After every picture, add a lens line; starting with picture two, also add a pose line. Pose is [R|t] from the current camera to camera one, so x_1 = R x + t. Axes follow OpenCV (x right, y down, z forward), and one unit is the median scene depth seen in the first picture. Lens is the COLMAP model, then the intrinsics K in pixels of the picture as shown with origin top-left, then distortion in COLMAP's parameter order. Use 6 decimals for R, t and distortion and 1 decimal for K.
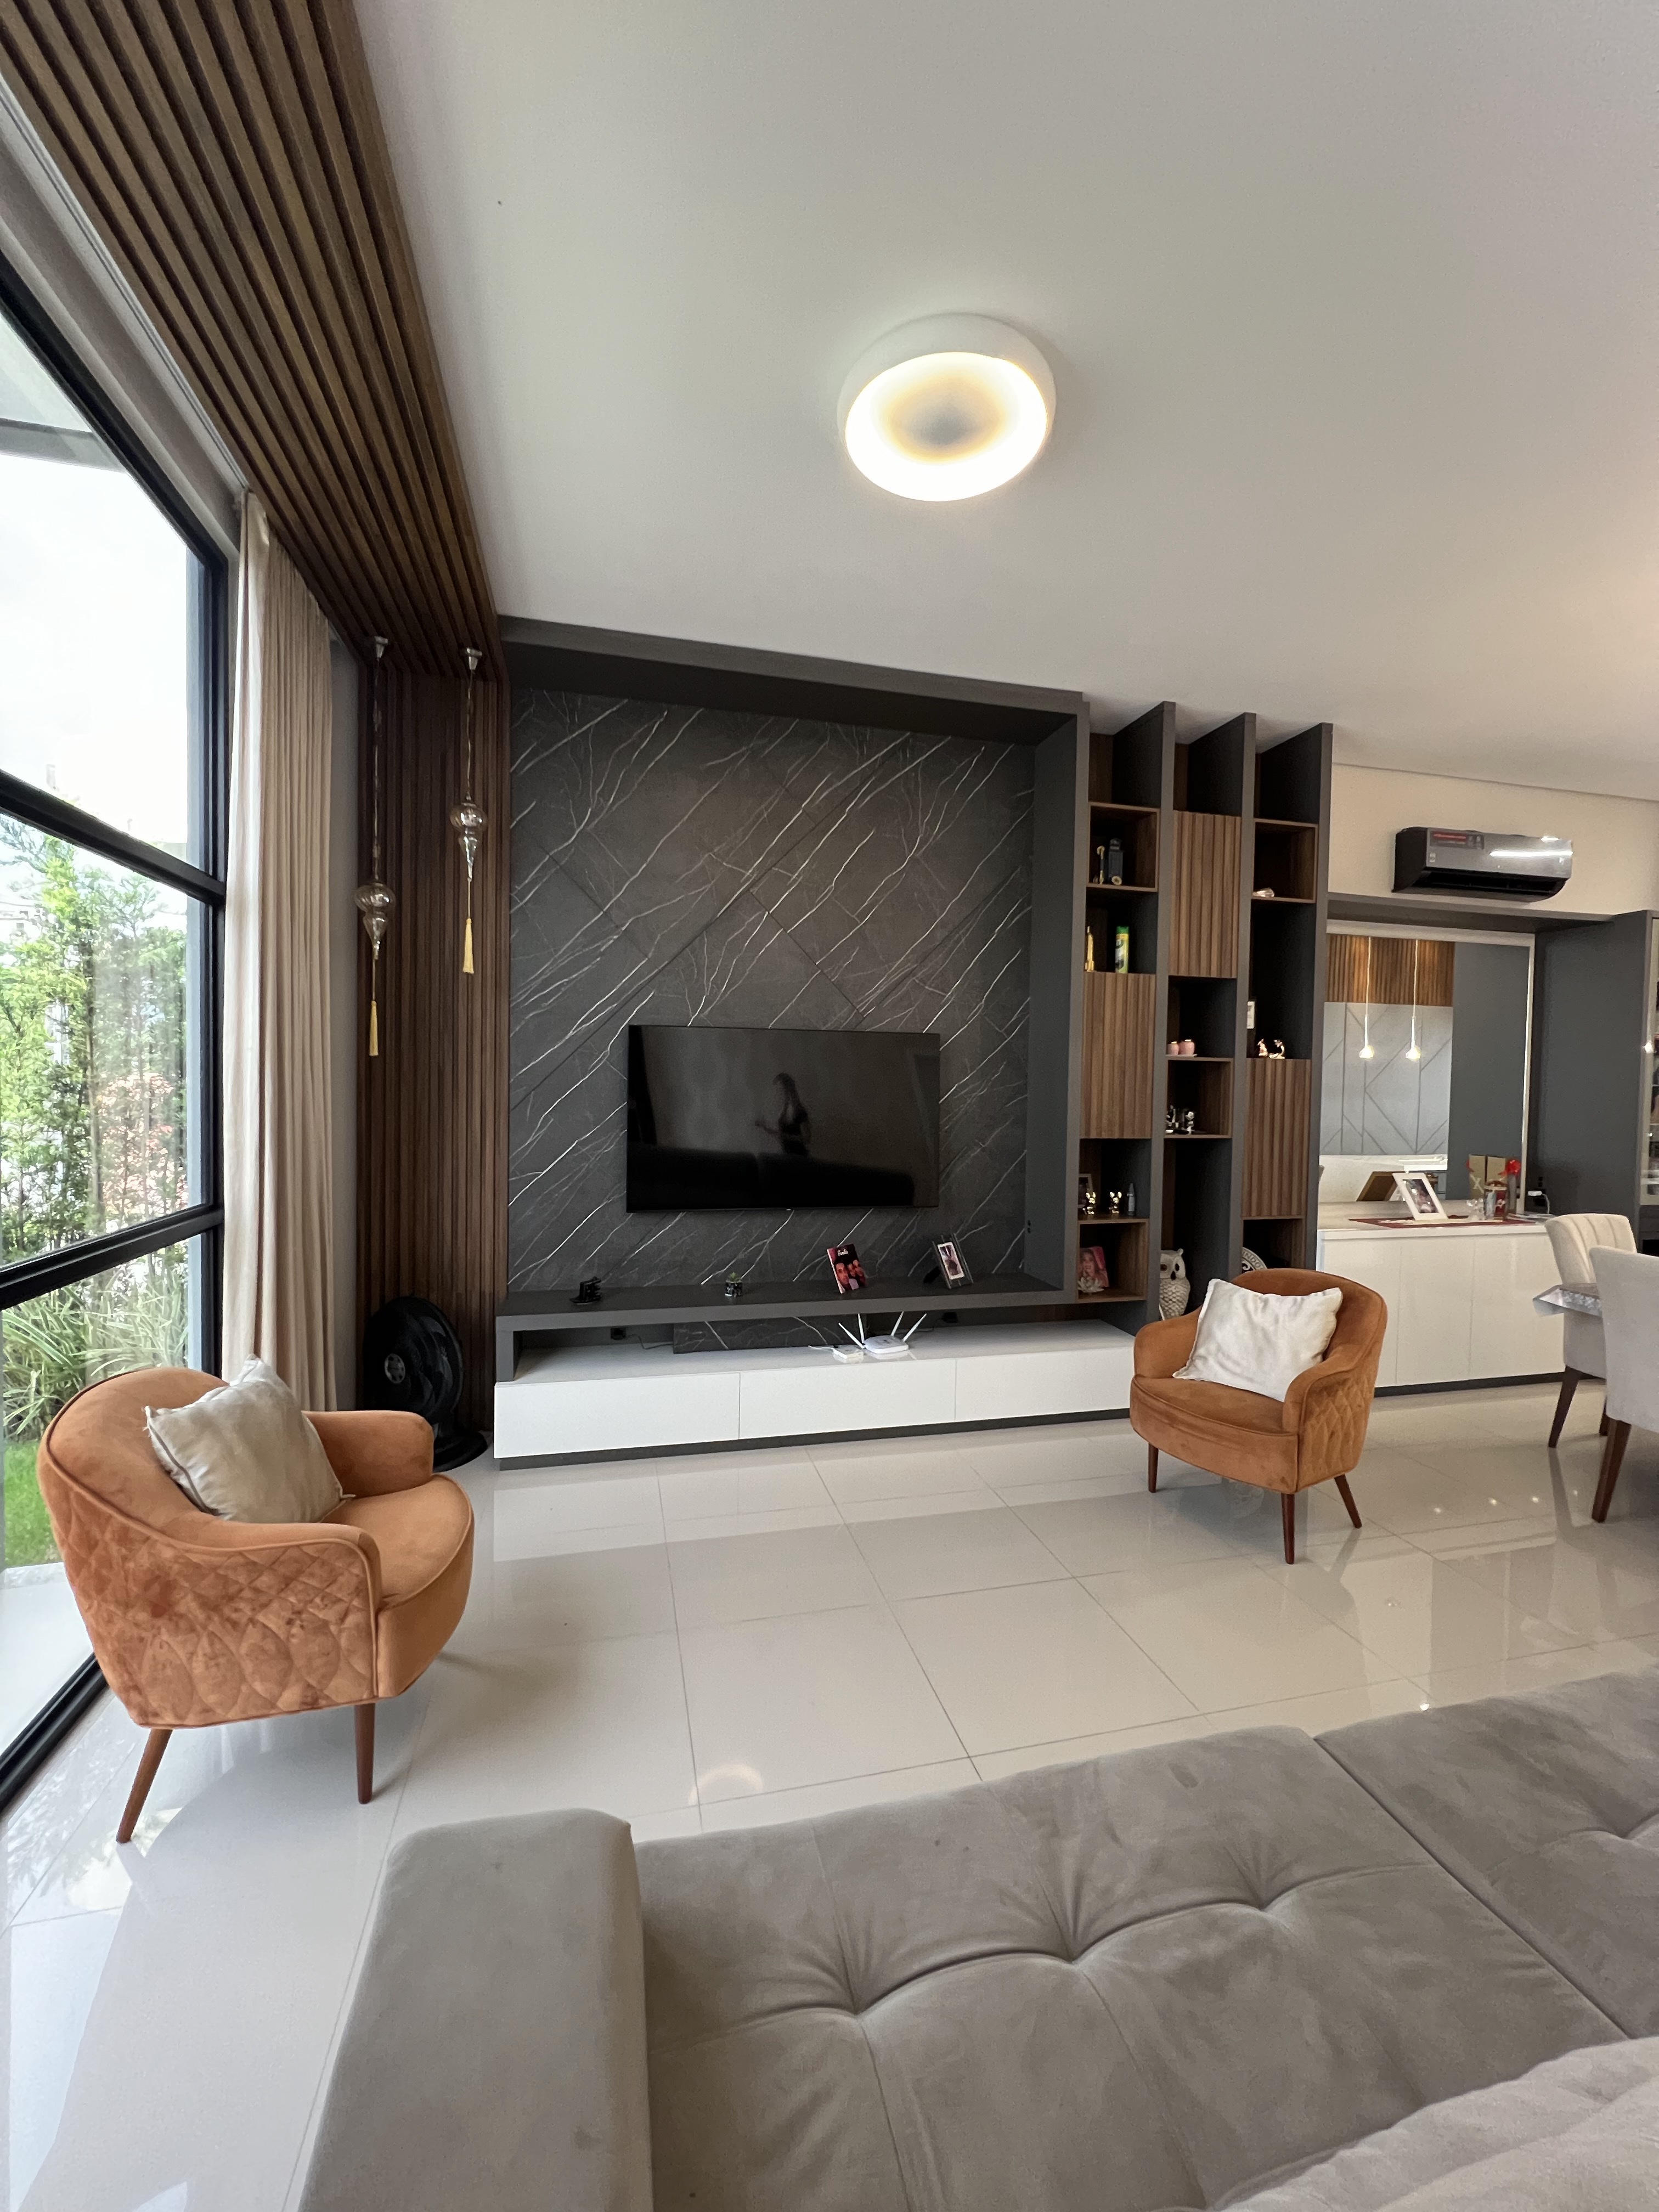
lens RADIAL K [[866.7, 0, 829.5], [0, 866.7, 1106.0], [0, 0, 1]] dist [-0.001348, -0.000056]
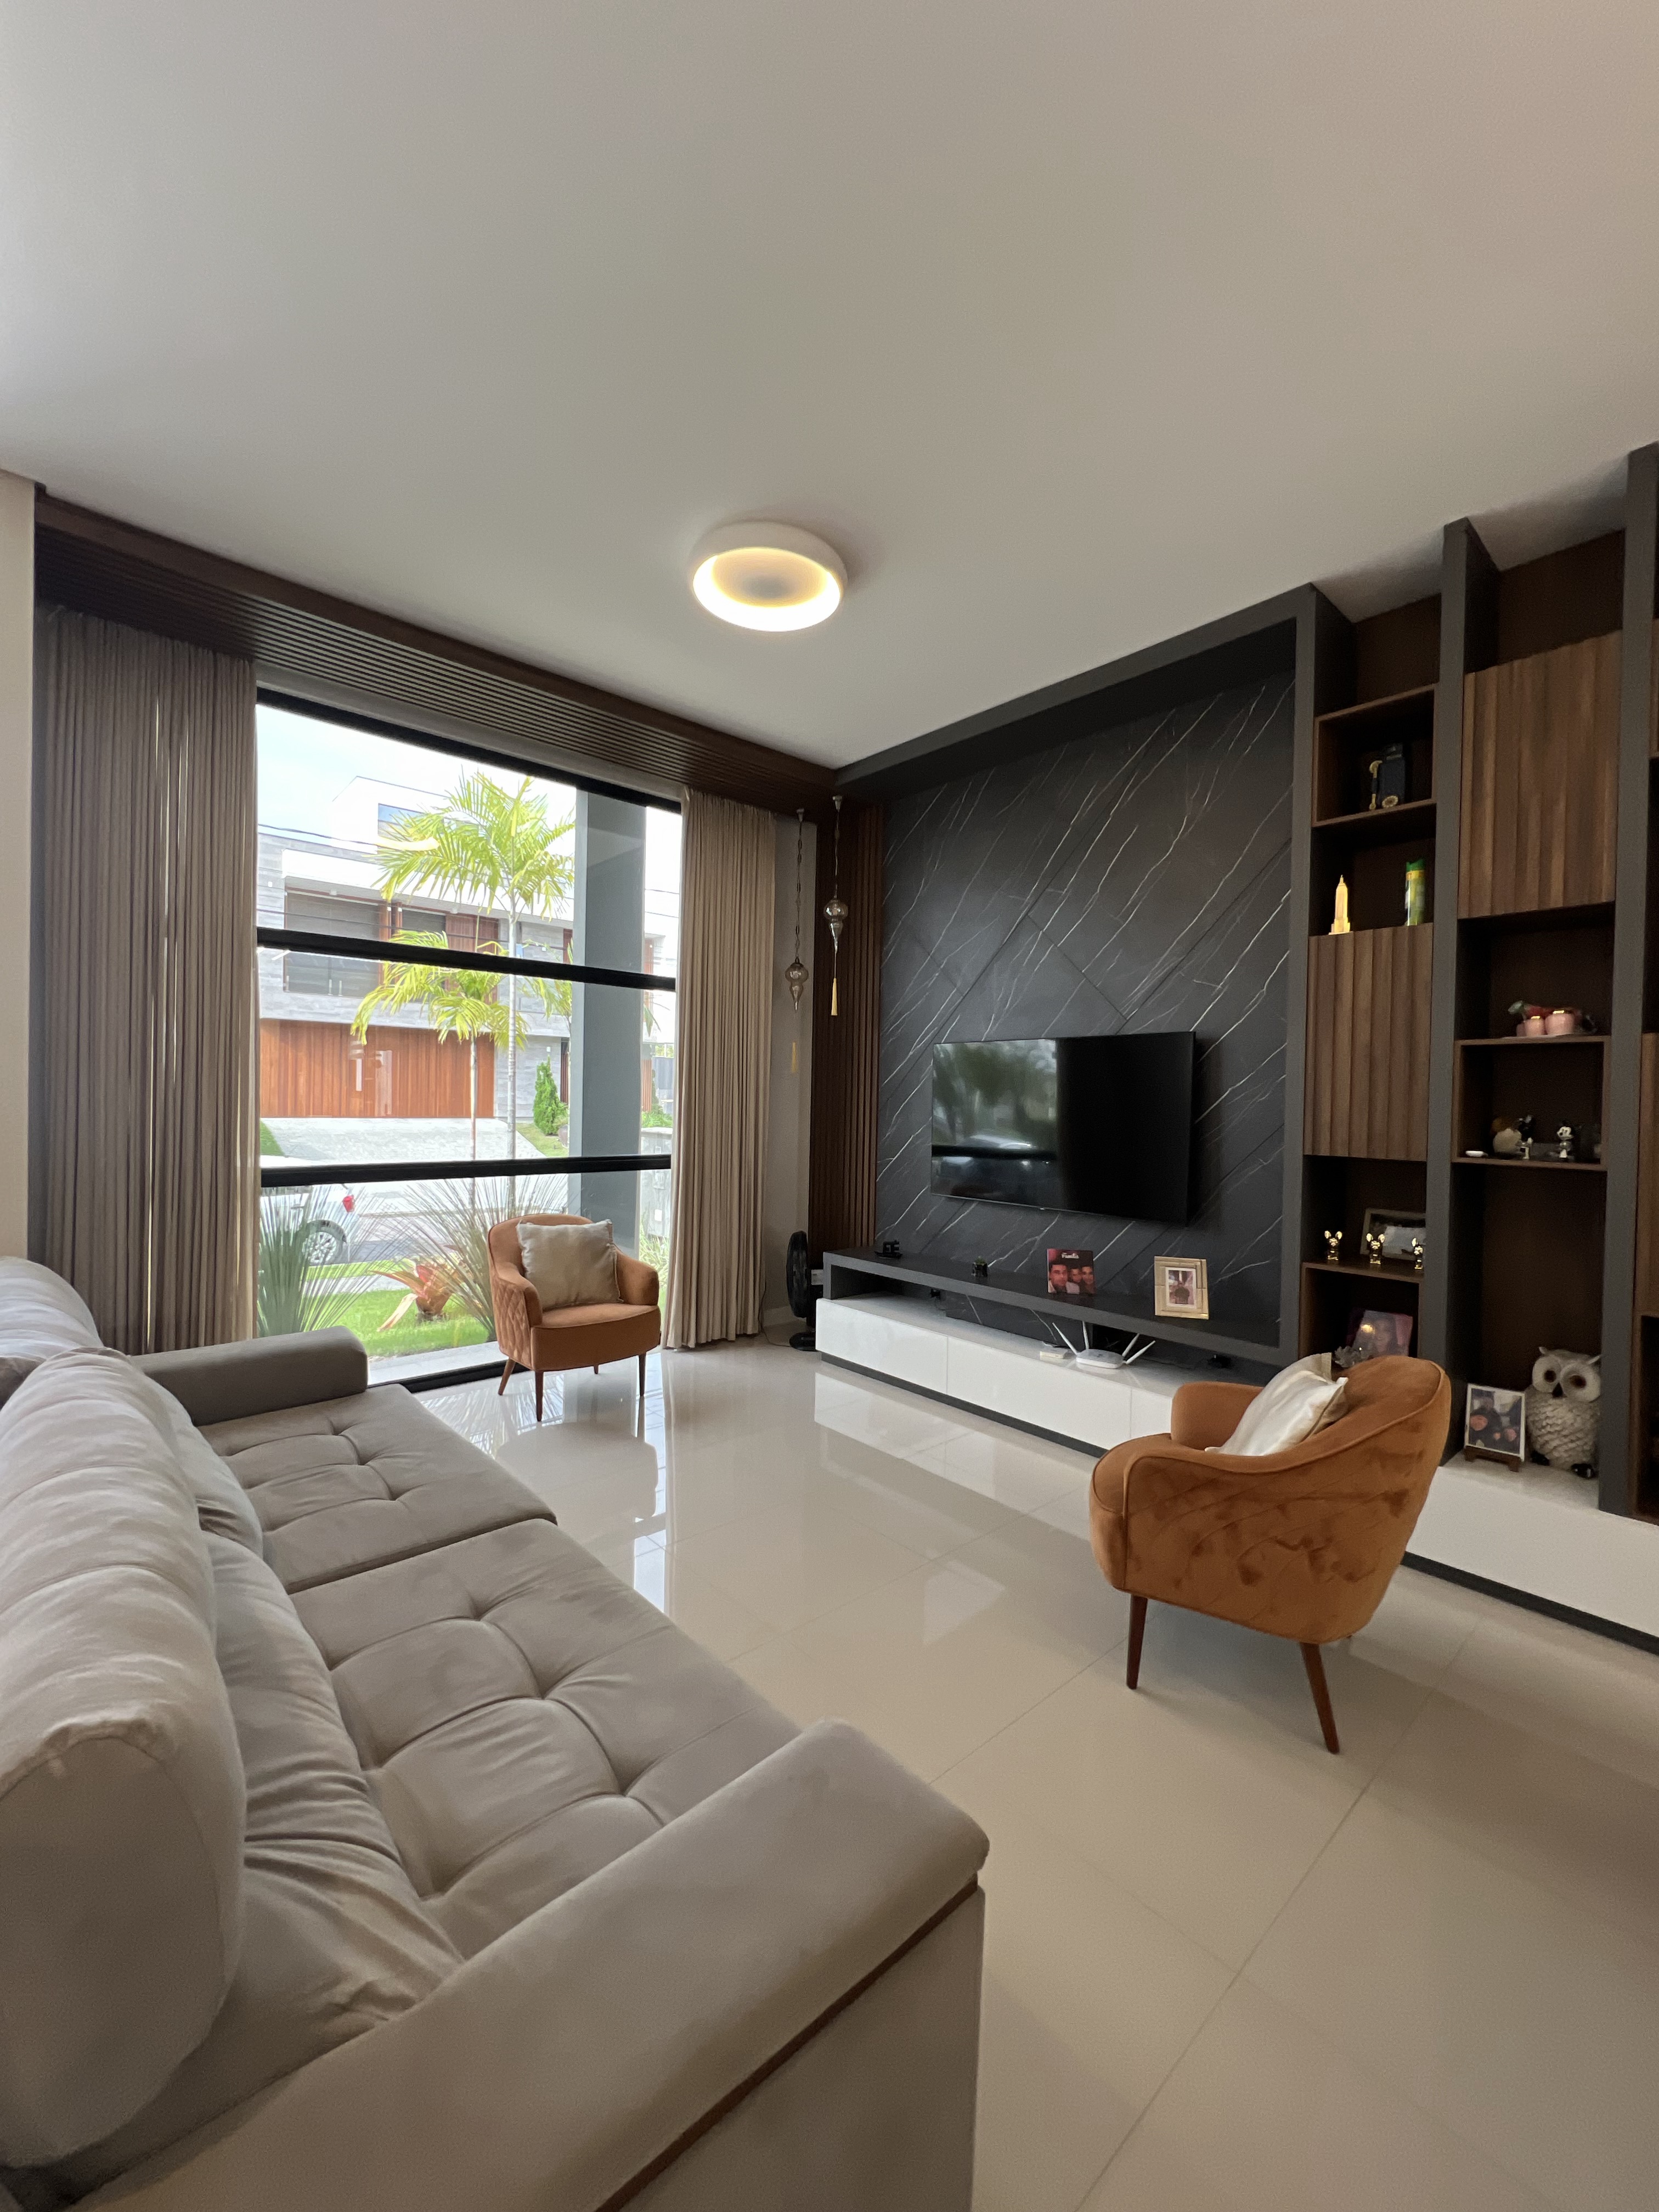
lens RADIAL K [[894.5, 0, 829.5], [0, 894.5, 1106.0], [0, 0, 1]] dist [-0.001274, -0.000245]
pose [[0.467155, -0.002178, -0.884173, 0.795152], [-0.042710, 0.998774, -0.025026, 0.033328], [0.883143, 0.049454, 0.466489, 0.260302]]
